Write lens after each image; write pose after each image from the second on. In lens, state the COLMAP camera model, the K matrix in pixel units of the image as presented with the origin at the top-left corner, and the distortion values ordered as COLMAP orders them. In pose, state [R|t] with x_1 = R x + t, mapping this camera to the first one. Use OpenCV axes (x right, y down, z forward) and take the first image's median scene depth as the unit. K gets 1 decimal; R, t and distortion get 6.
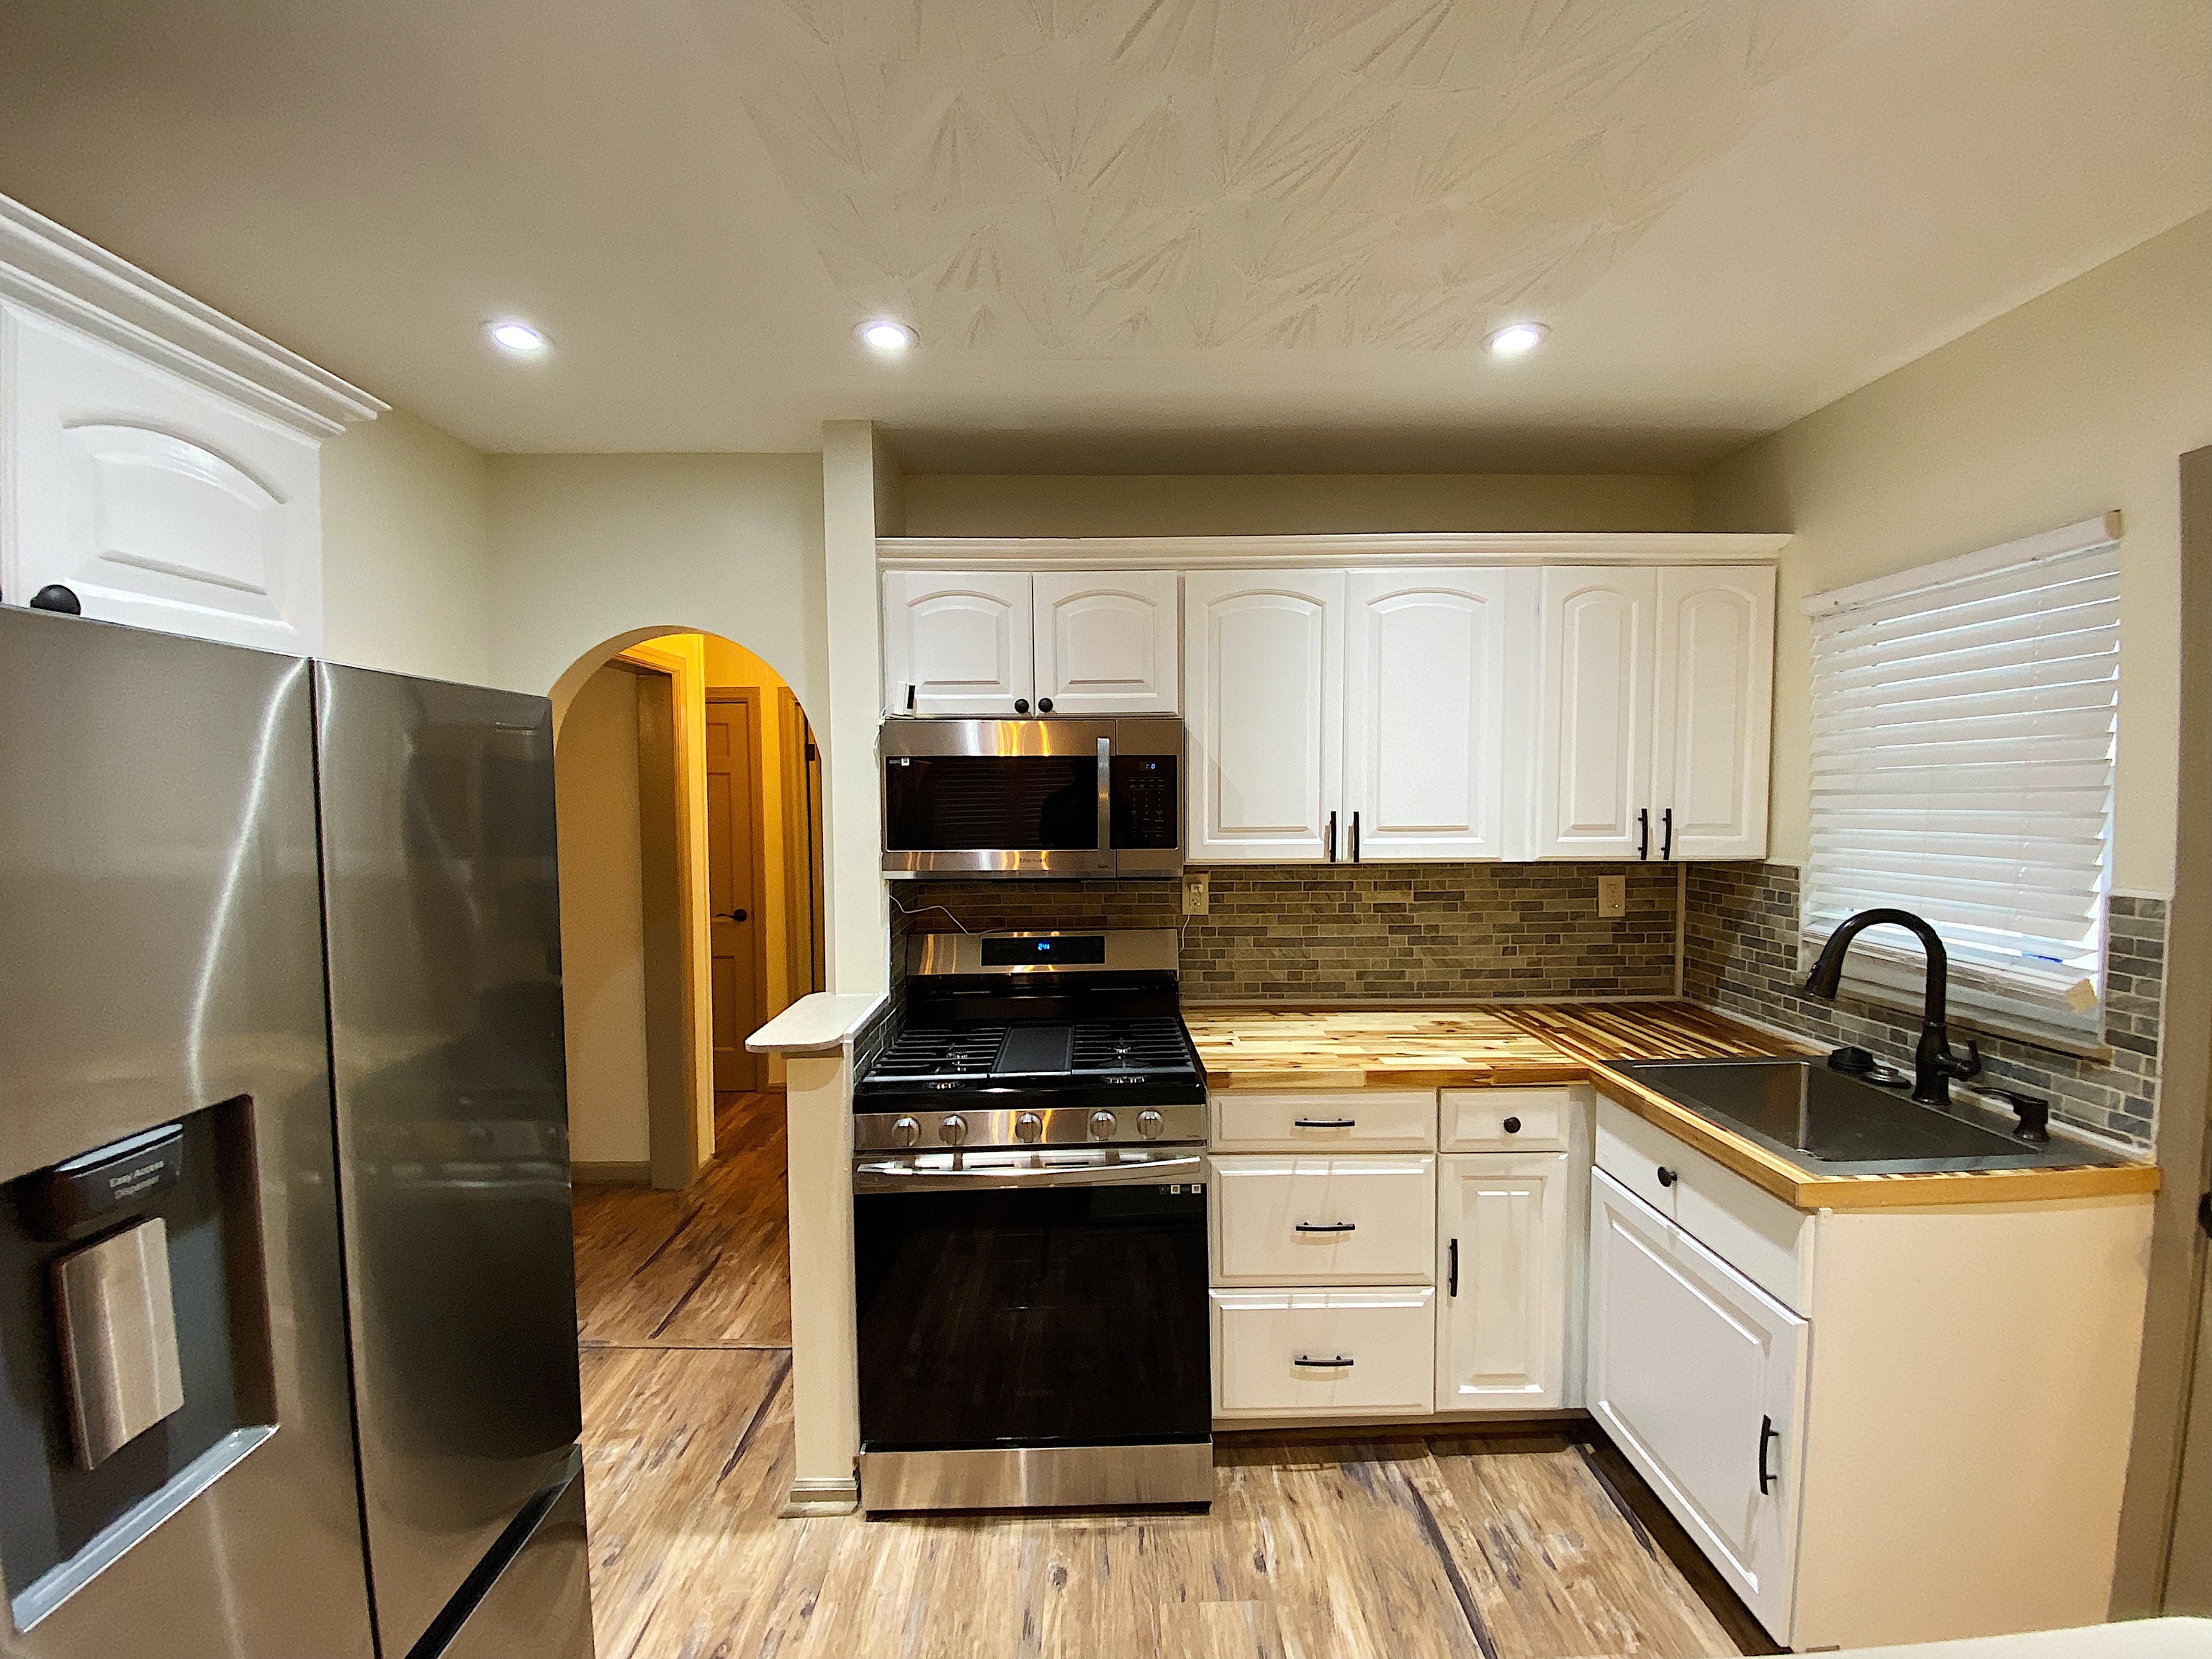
lens RADIAL K [[901.2, 0, 1097.5], [0, 901.2, 816.5], [0, 0, 1]] dist [0.010233, -0.013009]
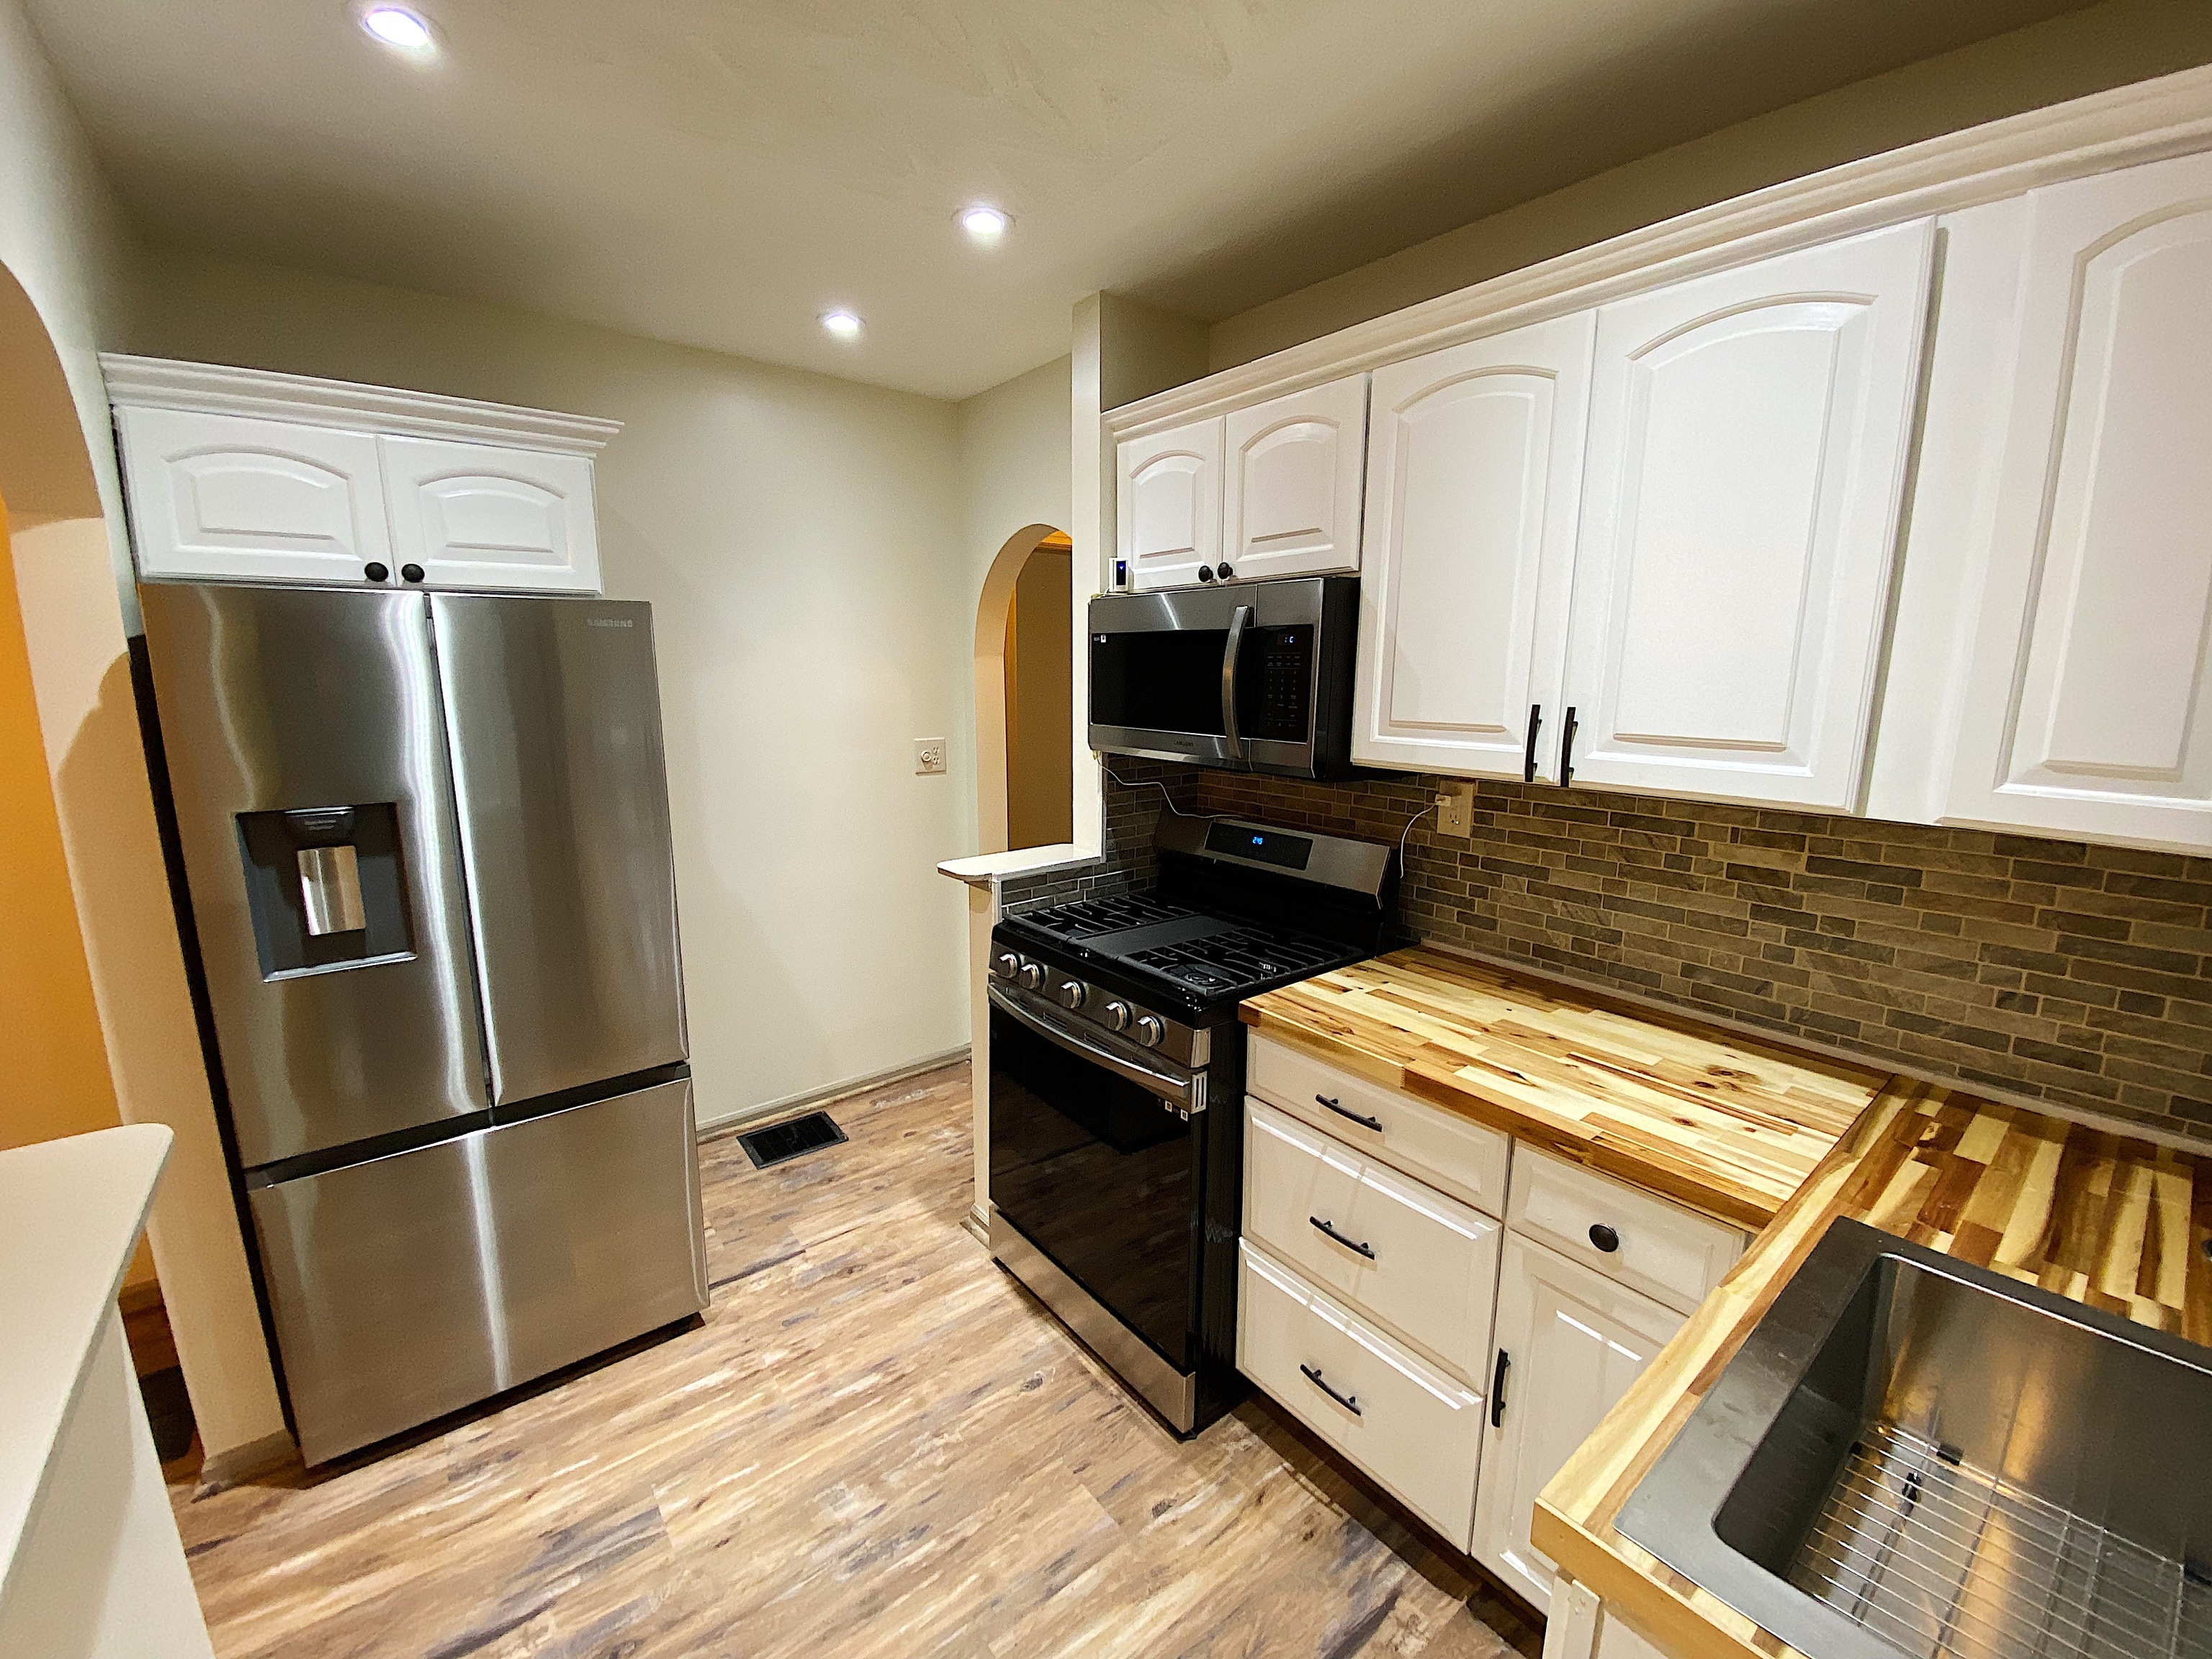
lens RADIAL K [[901.2, 0, 1102.6], [0, 901.2, 828.7], [0, 0, 1]] dist [0.010233, -0.013009]
pose [[0.611740, 0.150697, -0.776573, 0.622446], [-0.033617, 0.985753, 0.164807, -0.015695], [0.790345, -0.074713, 0.608090, 0.354180]]
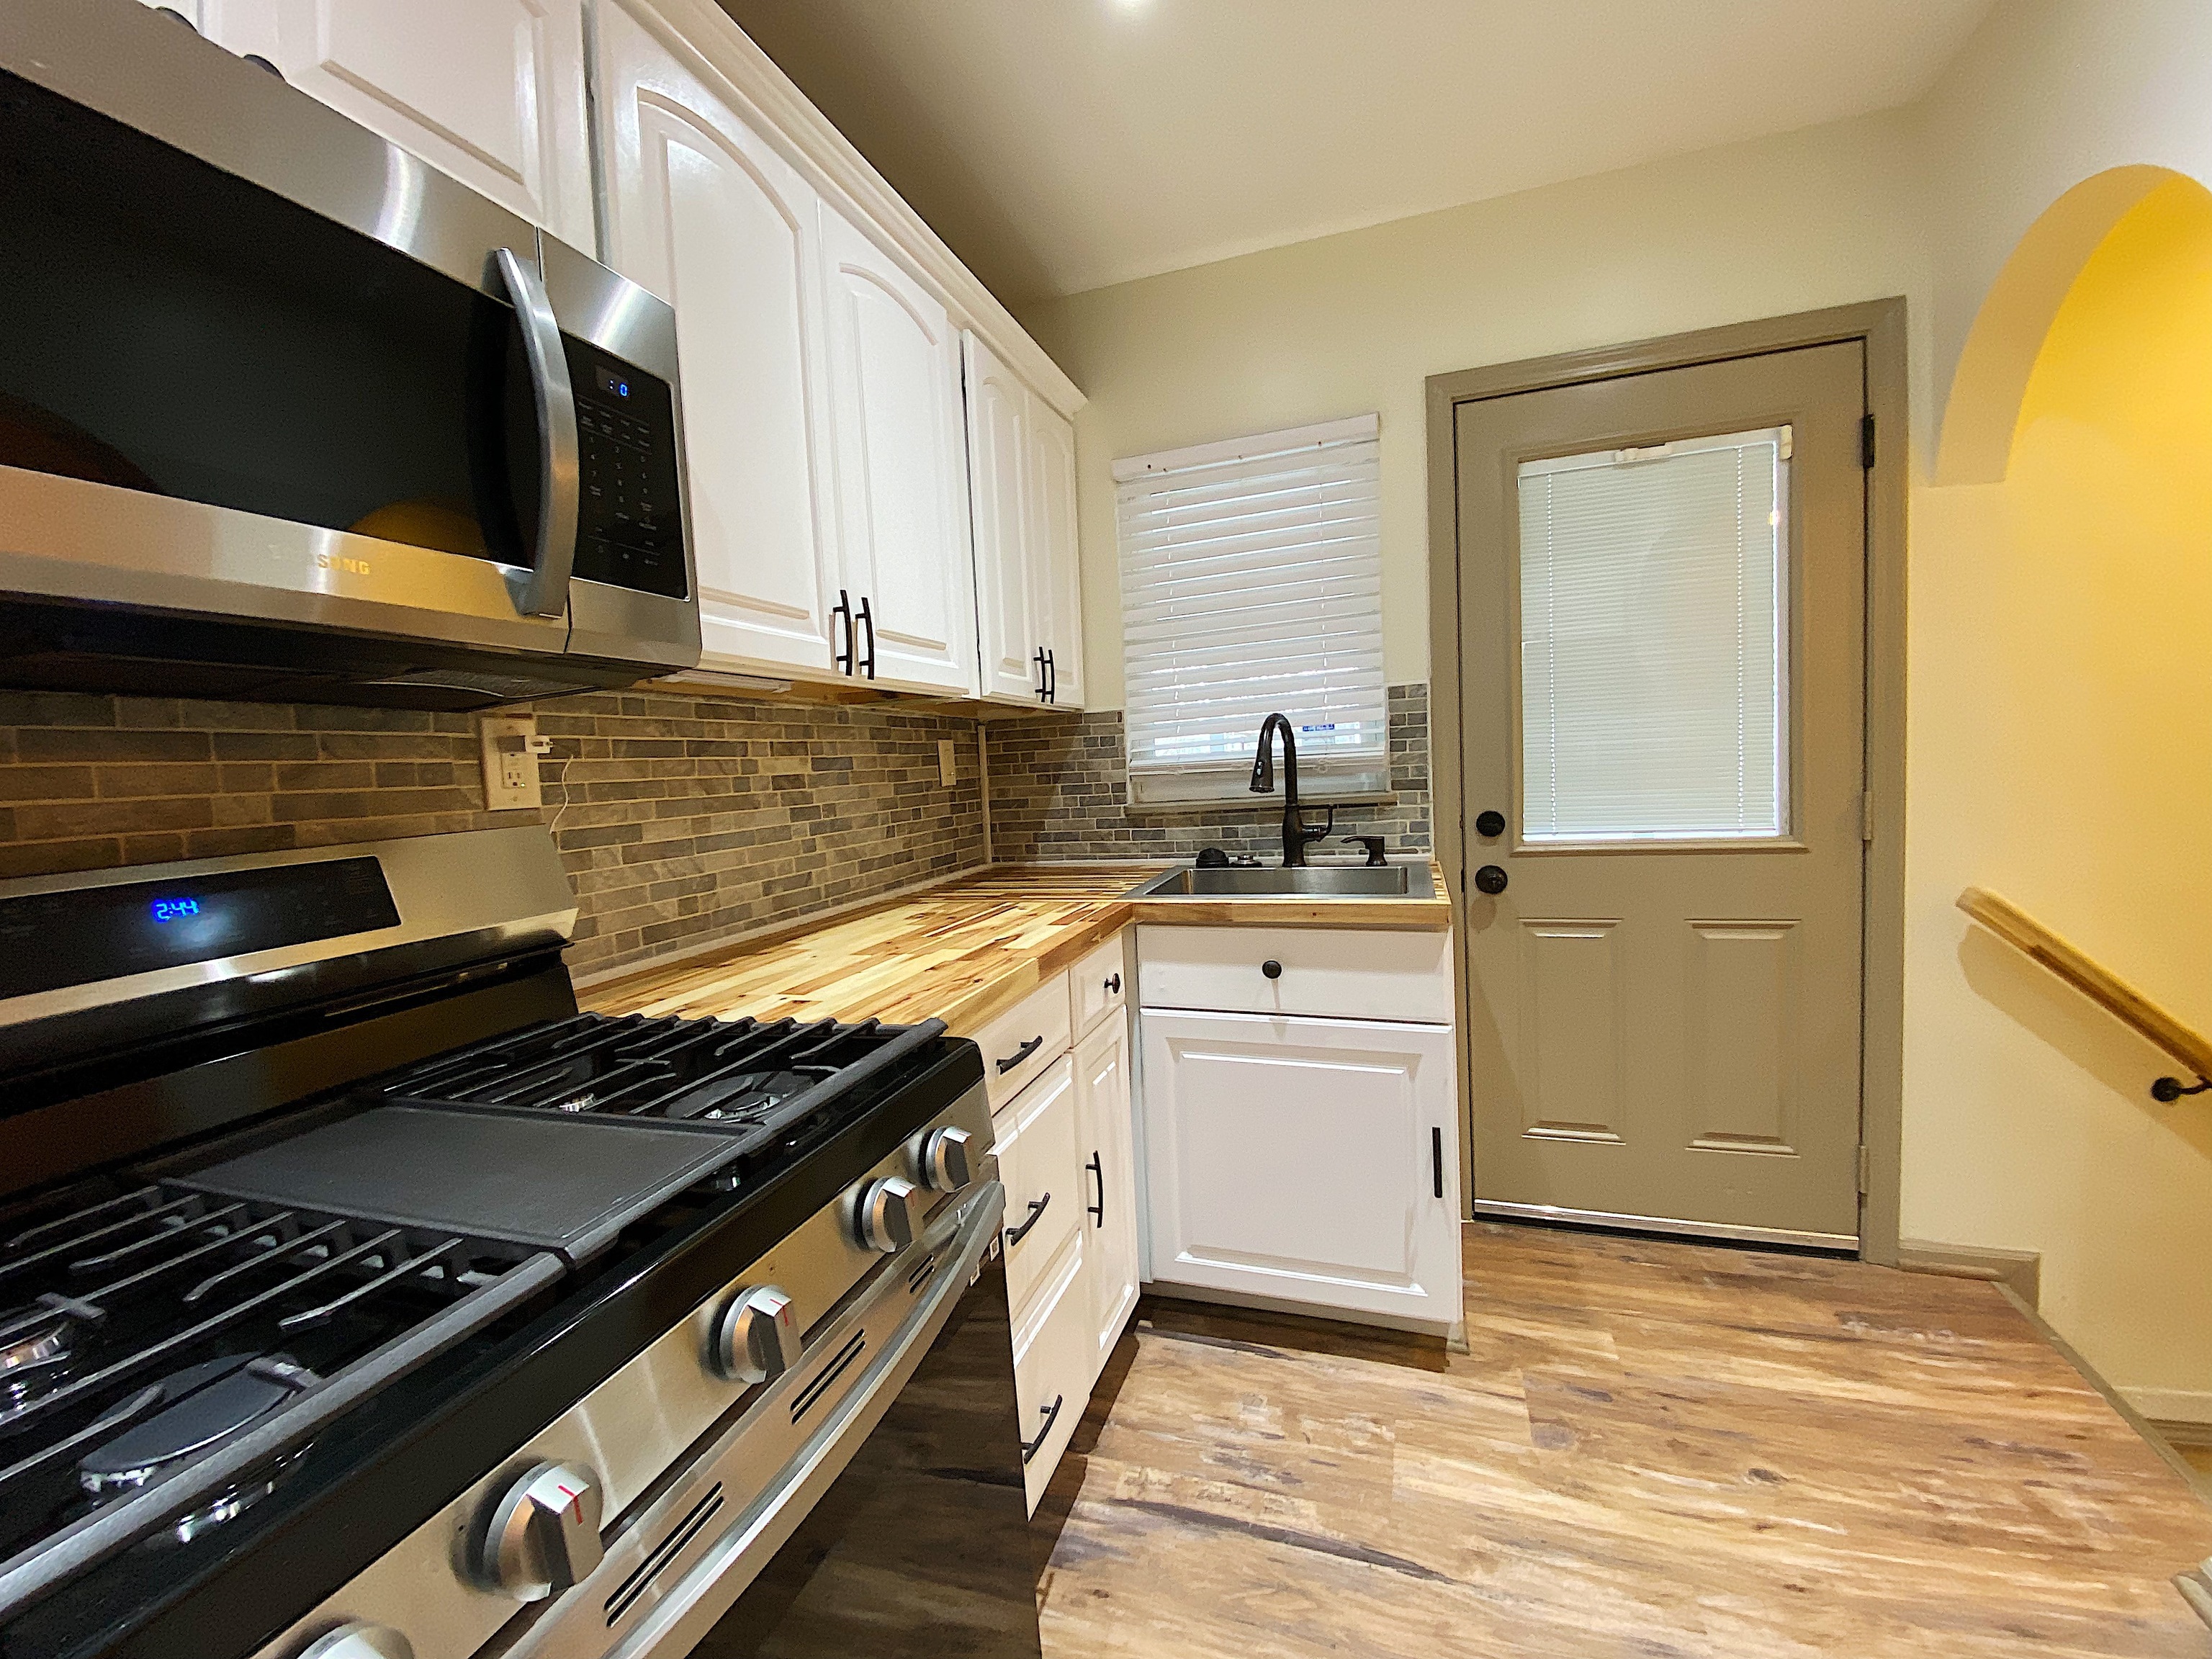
lens RADIAL K [[901.2, 0, 1100.4], [0, 901.2, 821.8], [0, 0, 1]] dist [0.010233, -0.013009]
pose [[0.337307, -0.069528, 0.938824, -0.277770], [0.076369, 0.996003, 0.046324, 0.140723], [-0.938292, 0.056071, 0.341268, 0.663507]]
